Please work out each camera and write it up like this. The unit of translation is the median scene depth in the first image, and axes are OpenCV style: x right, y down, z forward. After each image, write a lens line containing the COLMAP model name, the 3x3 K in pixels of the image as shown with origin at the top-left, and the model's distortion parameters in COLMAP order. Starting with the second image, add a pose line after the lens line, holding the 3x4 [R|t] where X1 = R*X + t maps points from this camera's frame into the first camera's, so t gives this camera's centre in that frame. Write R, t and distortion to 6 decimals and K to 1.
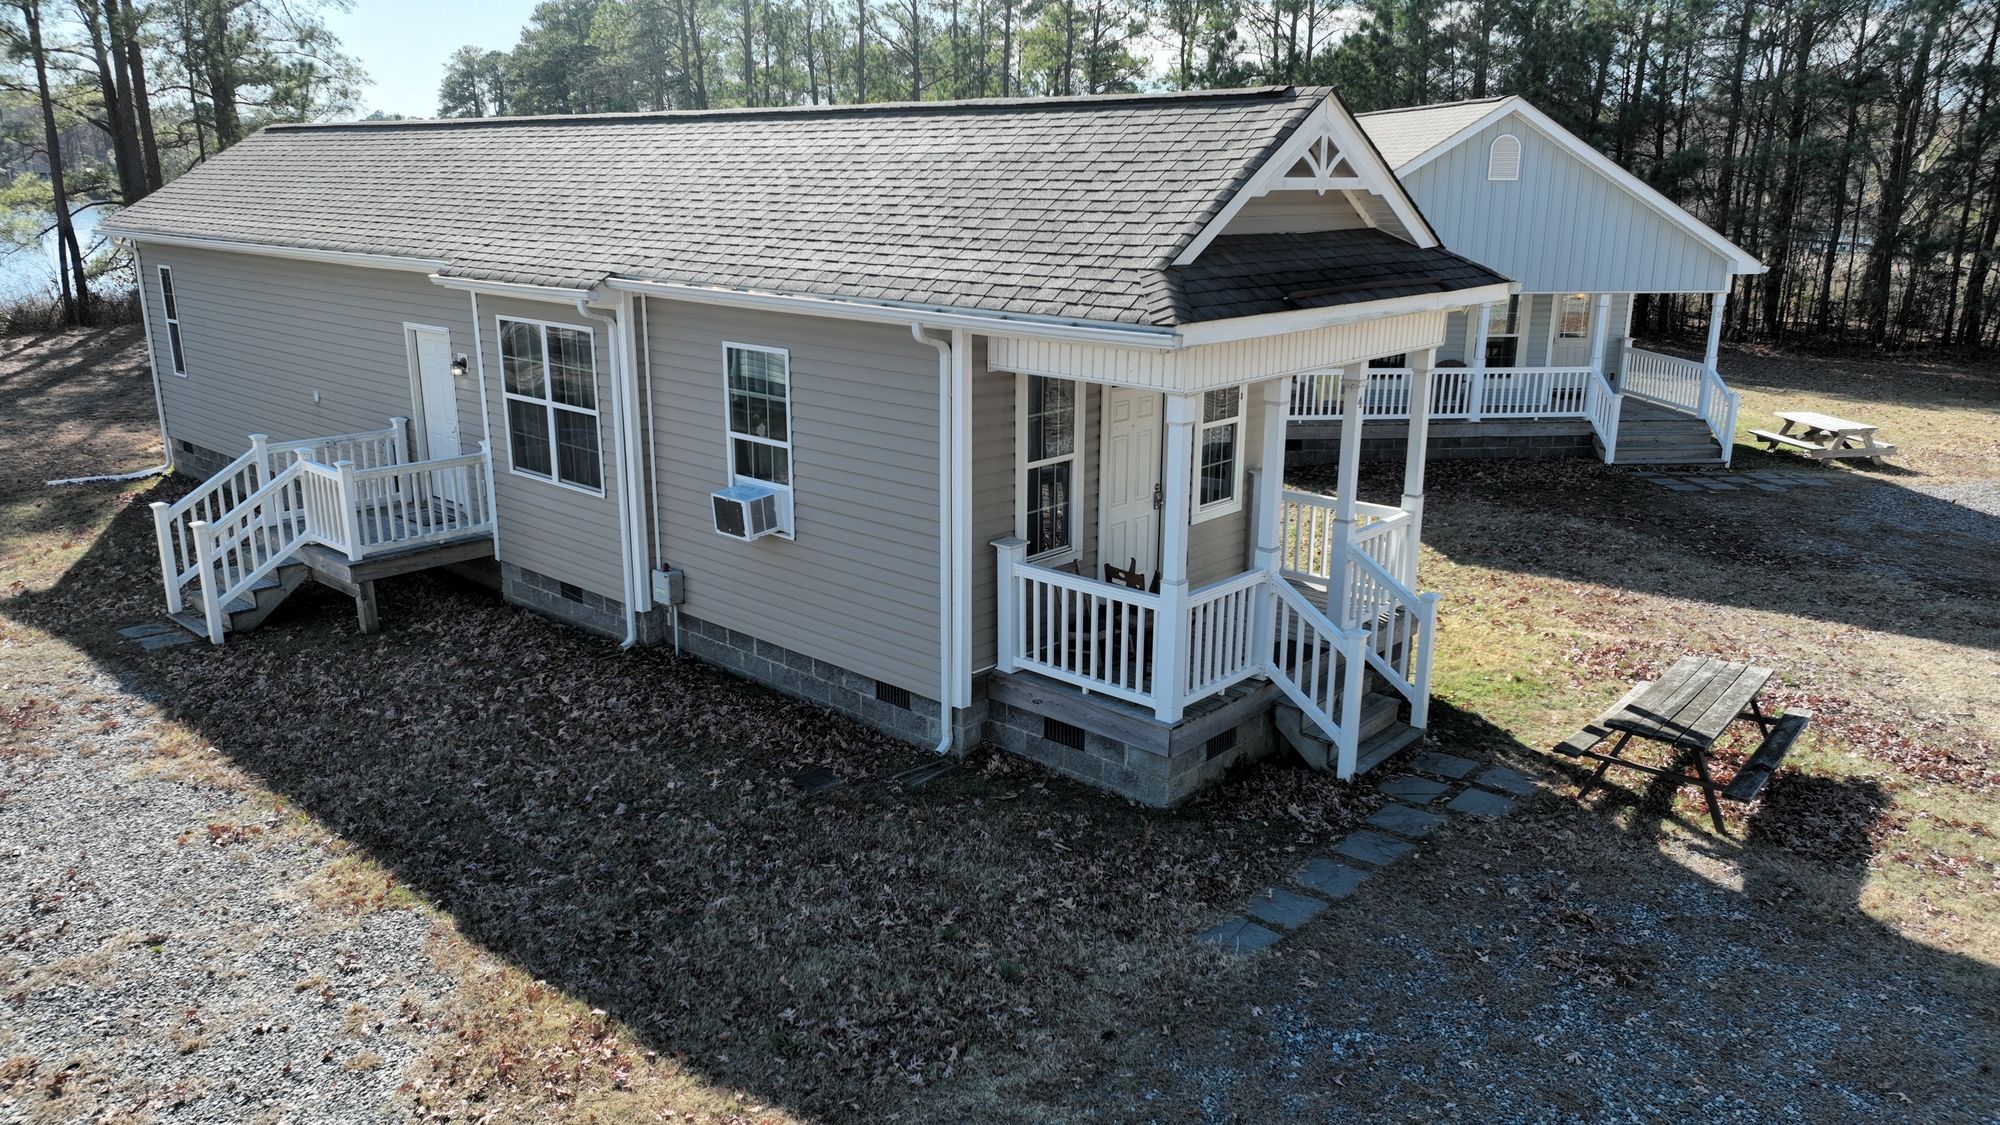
lens RADIAL K [[1402.7, 0, 1000.0], [0, 1402.7, 562.5], [0, 0, 1]] dist [0.003072, 0.011036]
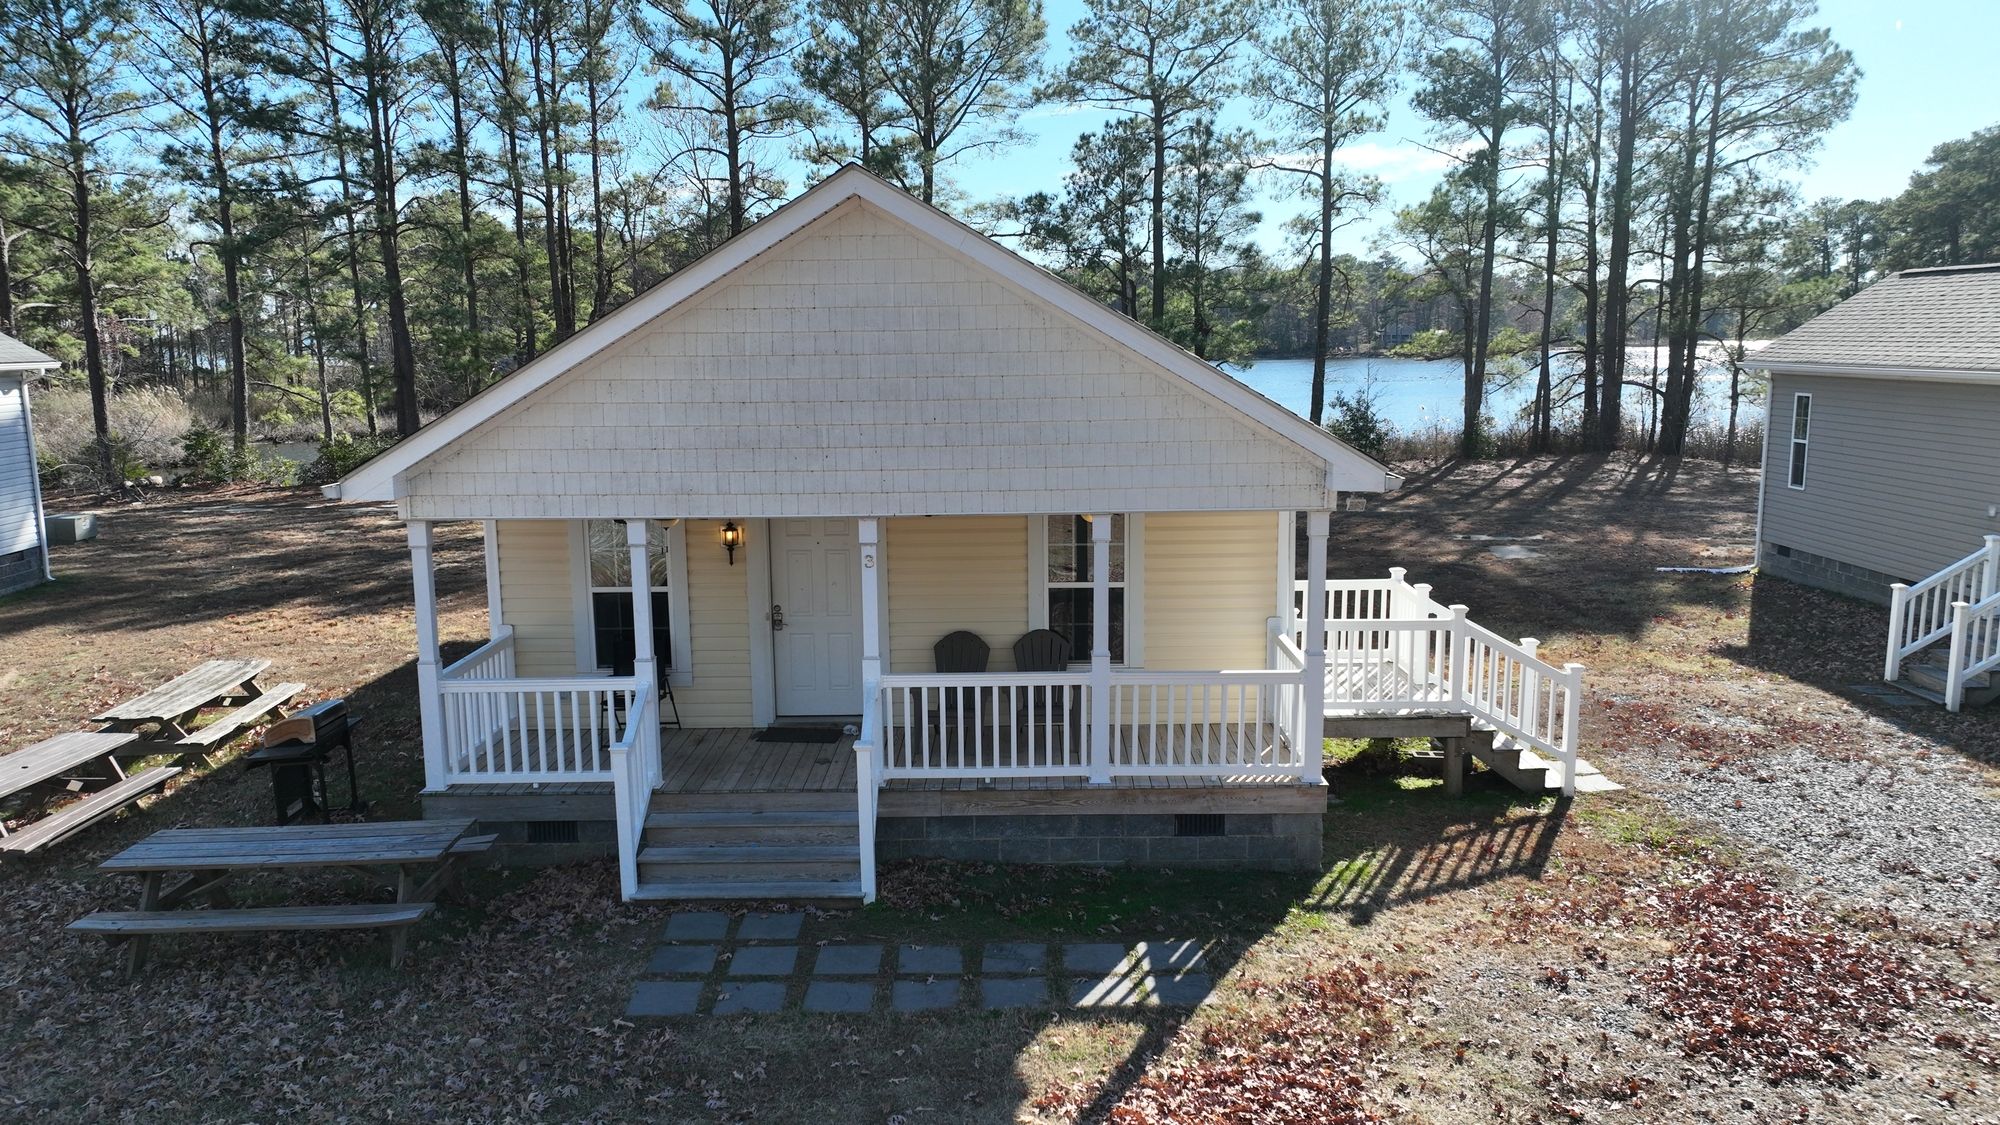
lens RADIAL K [[1402.7, 0, 1000.0], [0, 1402.7, 562.5], [0, 0, 1]] dist [0.003072, 0.011036]
pose [[0.665711, 0.104684, -0.738830, -0.284395], [-0.183221, 0.982732, -0.025846, 0.127896], [0.723367, 0.152576, 0.673396, -0.386158]]
